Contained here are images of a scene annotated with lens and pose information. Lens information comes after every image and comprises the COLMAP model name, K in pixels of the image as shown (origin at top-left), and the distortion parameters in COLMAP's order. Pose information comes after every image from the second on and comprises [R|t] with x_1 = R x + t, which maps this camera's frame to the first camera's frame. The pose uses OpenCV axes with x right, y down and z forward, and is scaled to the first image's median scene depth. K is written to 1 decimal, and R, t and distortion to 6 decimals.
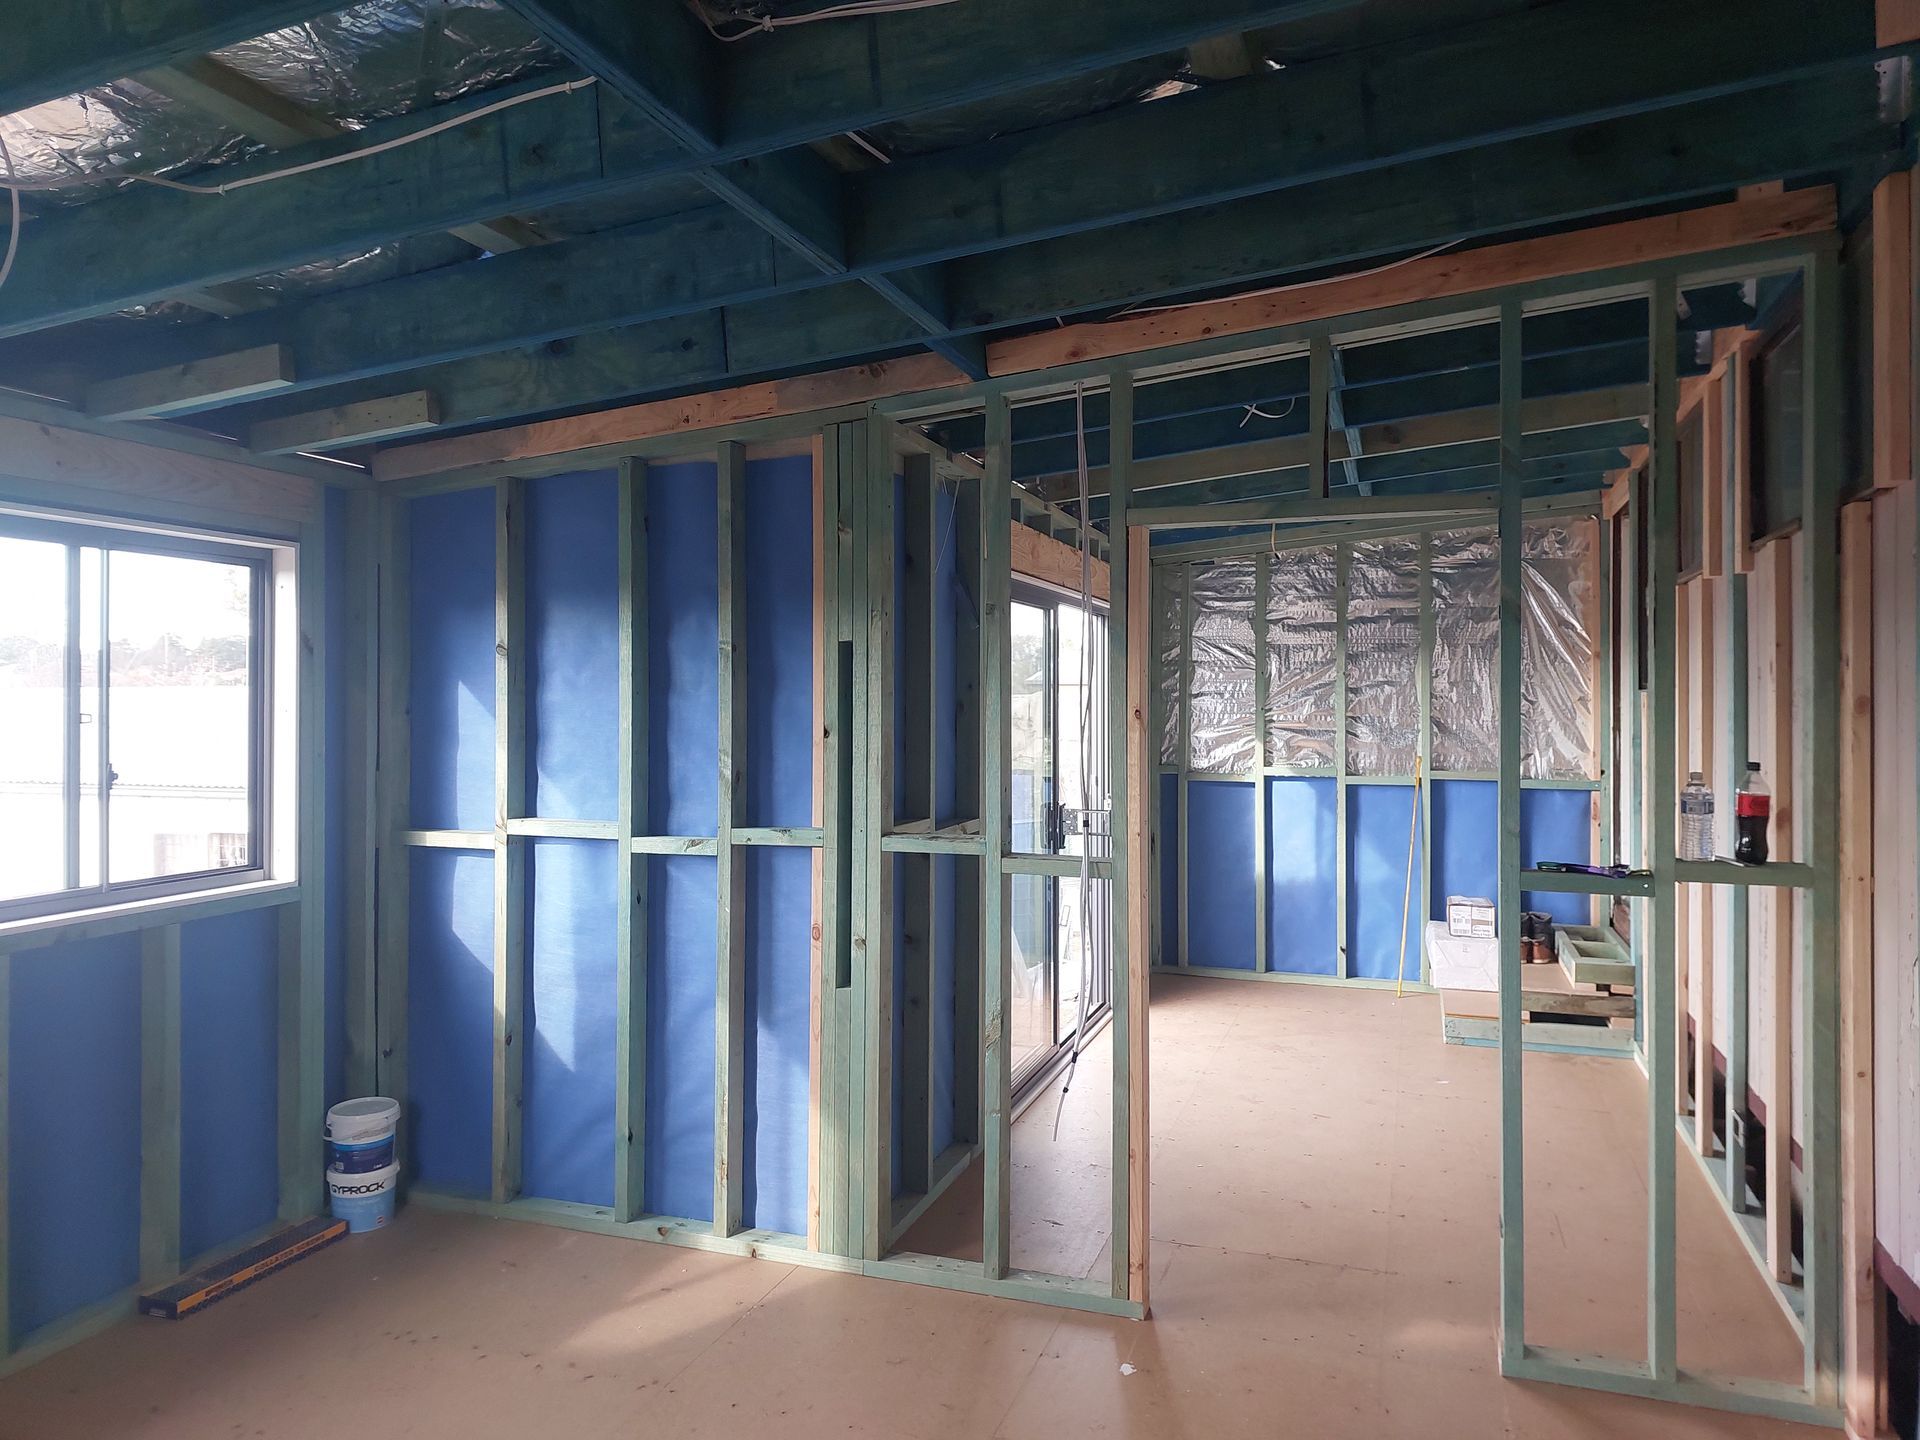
lens RADIAL K [[1335.2, 0, 982.6], [0, 1335.2, 706.0], [0, 0, 1]] dist [0.166167, -0.184774]
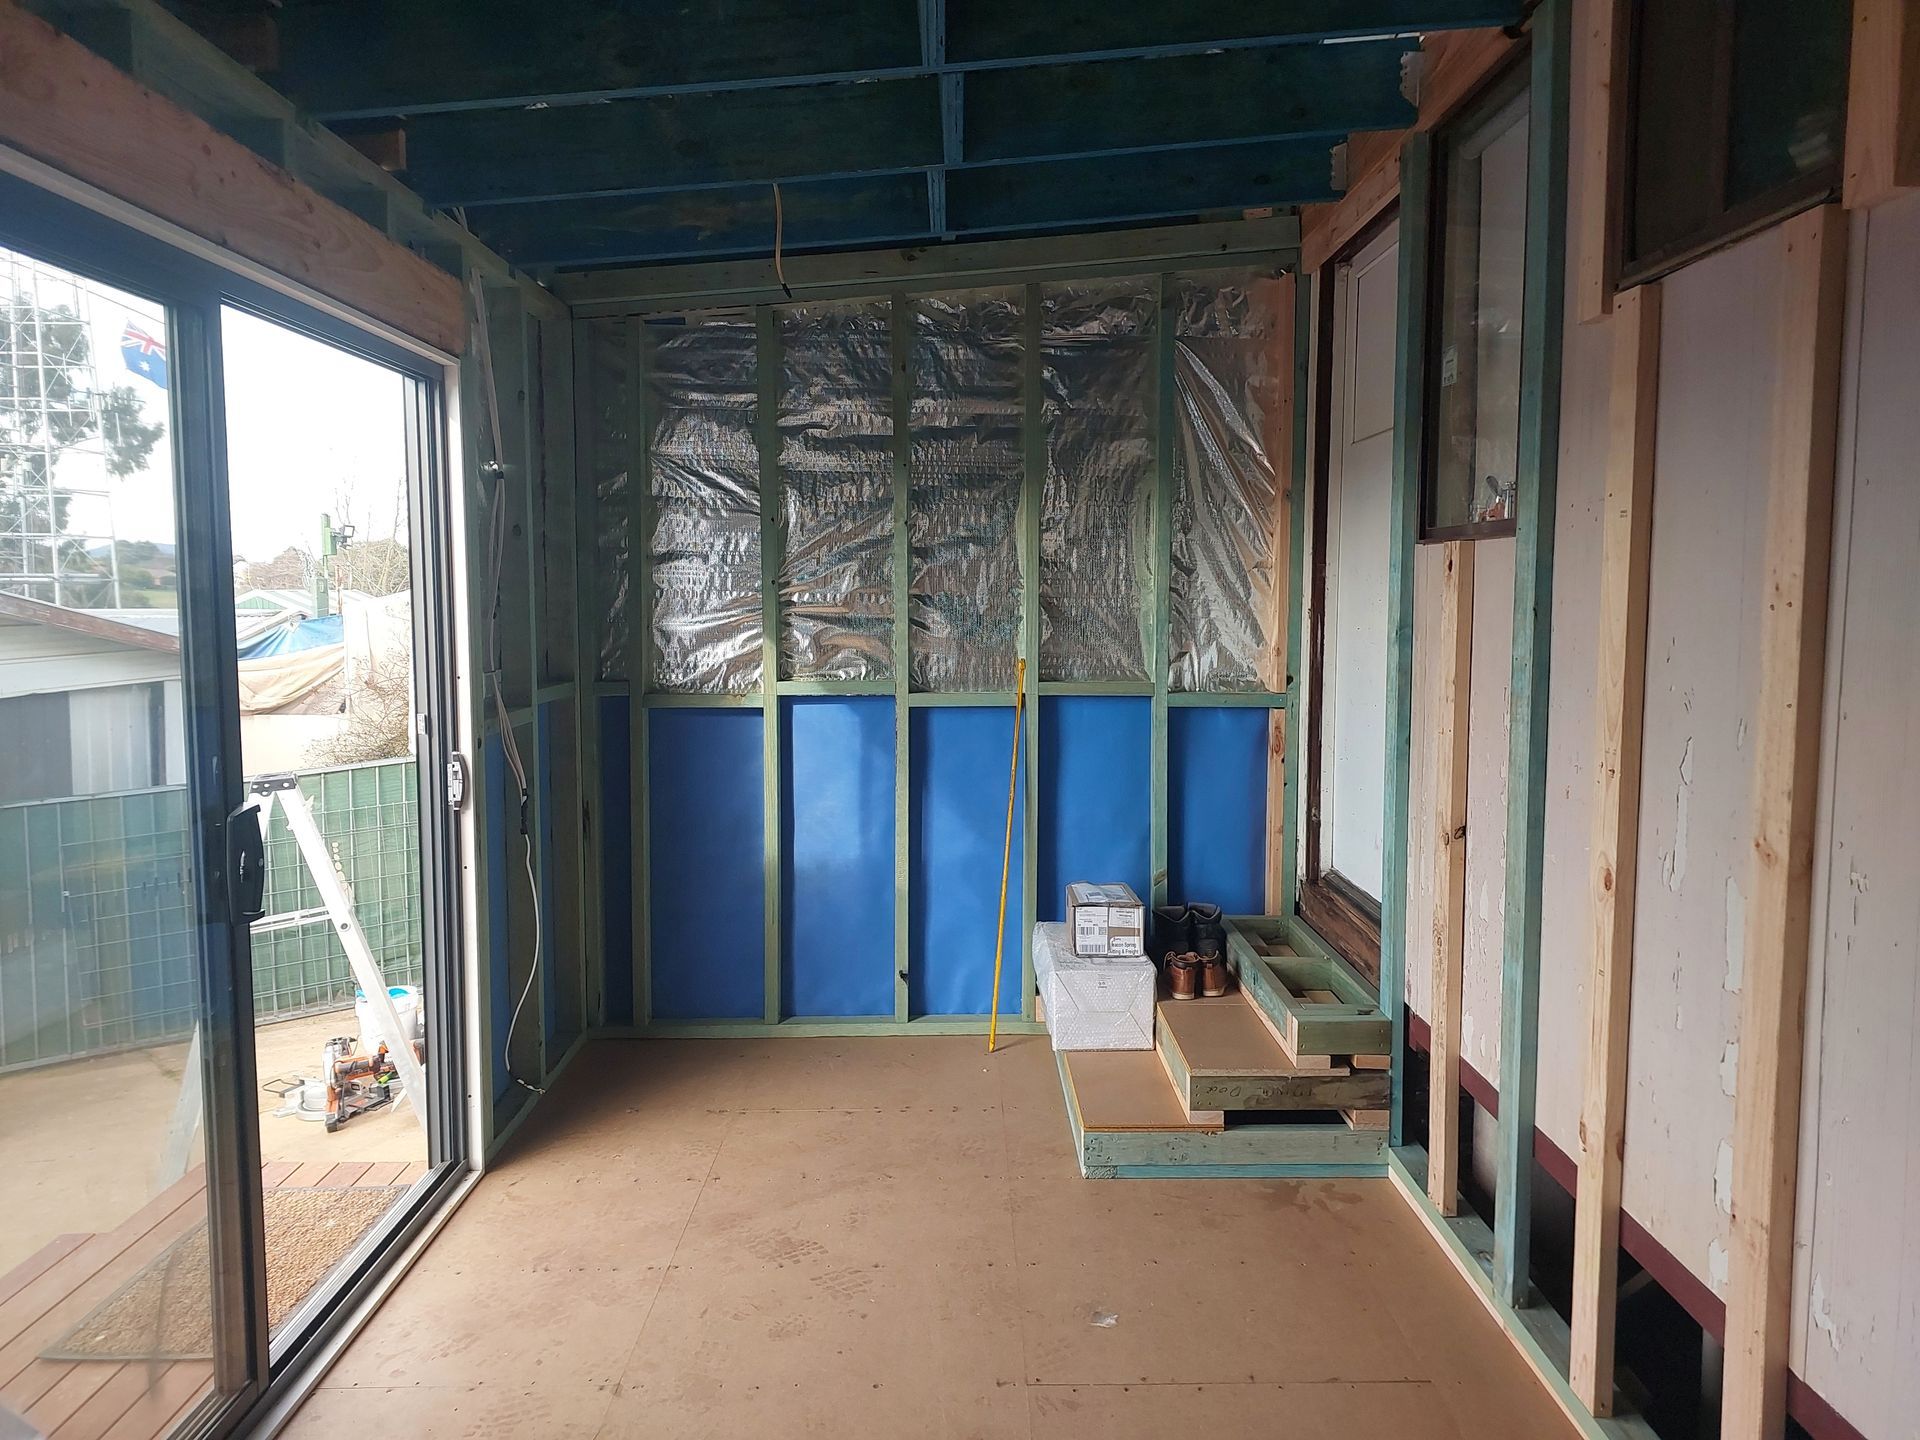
lens RADIAL K [[1301.7, 0, 974.0], [0, 1301.7, 701.0], [0, 0, 1]] dist [0.097698, -0.140600]
pose [[0.945594, -0.026141, 0.324297, 0.106098], [0.000944, 0.996983, 0.077611, 0.009788], [-0.325347, -0.073082, 0.942766, 0.436772]]
